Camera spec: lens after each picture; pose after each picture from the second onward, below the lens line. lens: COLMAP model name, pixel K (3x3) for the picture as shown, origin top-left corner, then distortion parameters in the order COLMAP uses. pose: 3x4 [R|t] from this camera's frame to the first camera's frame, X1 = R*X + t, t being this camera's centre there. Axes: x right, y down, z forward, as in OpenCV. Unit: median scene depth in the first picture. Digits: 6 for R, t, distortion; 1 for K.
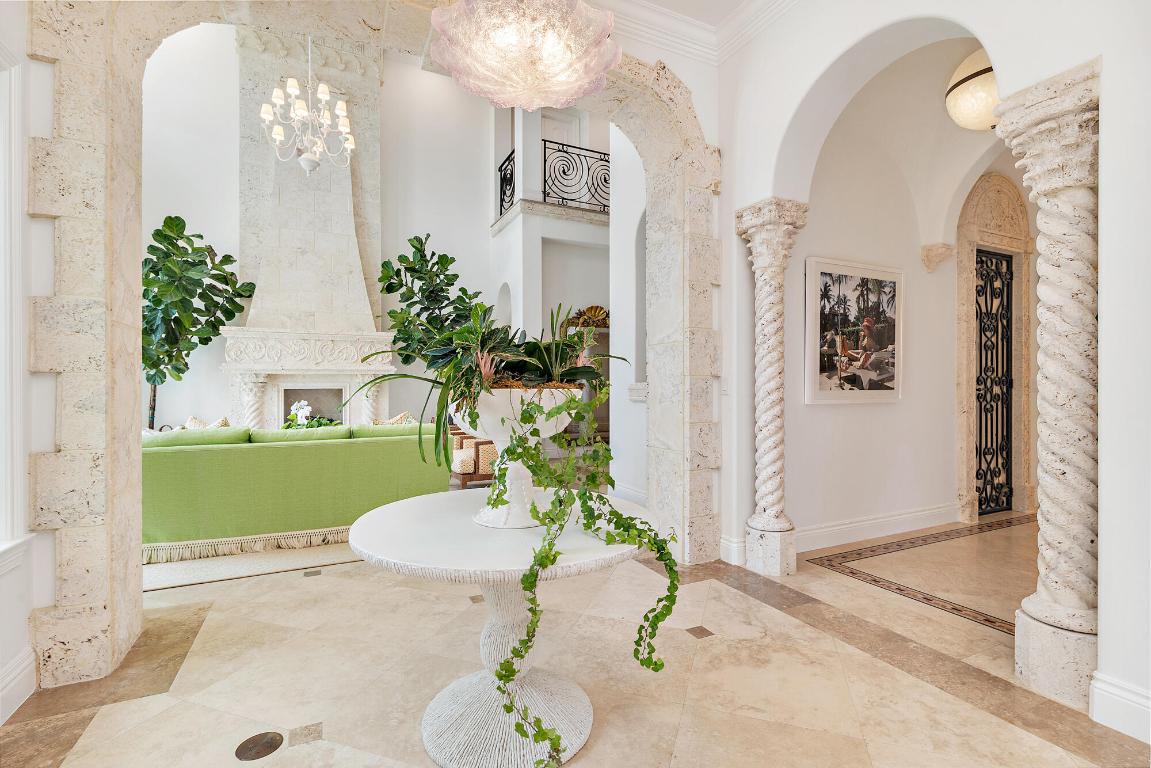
lens RADIAL K [[530.1, 0, 577.1], [0, 530.1, 387.4], [0, 0, 1]] dist [0.003693, -0.001312]
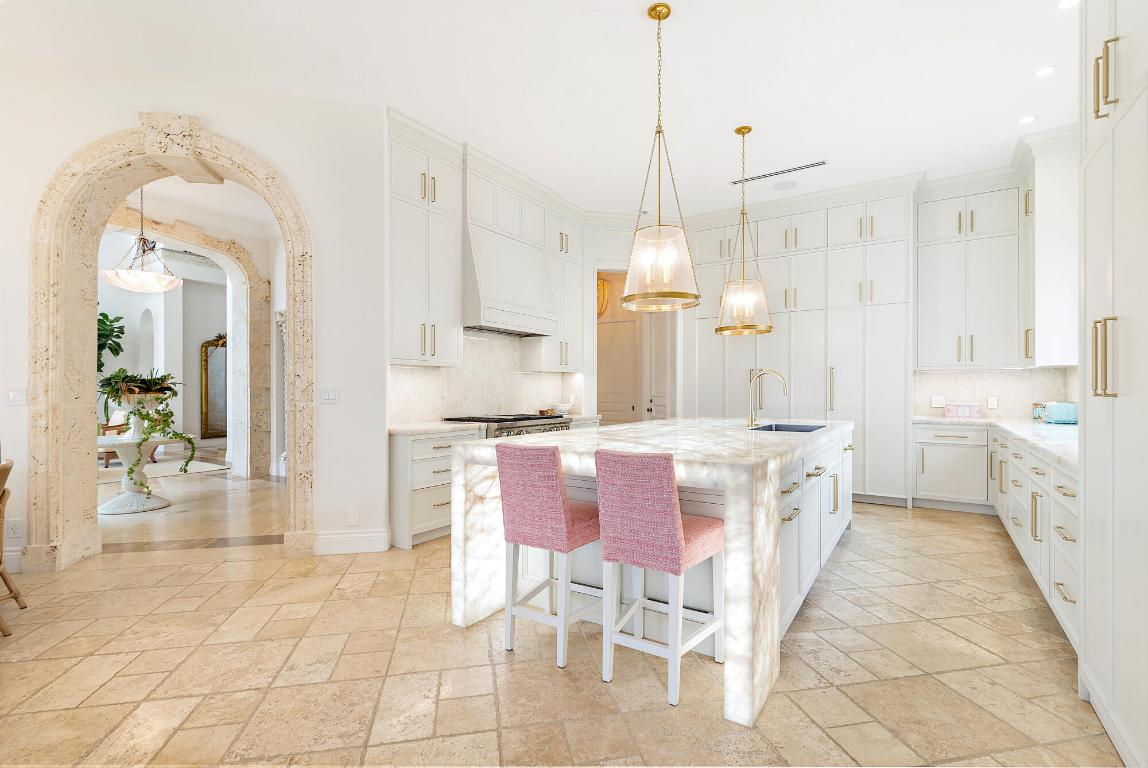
lens RADIAL K [[528.7, 0, 578.5], [0, 528.7, 394.7], [0, 0, 1]] dist [0.003693, -0.001312]
pose [[0.862325, 0.001745, 0.506352, 0.517357], [-0.003895, 0.999987, 0.003186, -0.013372], [-0.506340, -0.004720, 0.862321, -2.831348]]
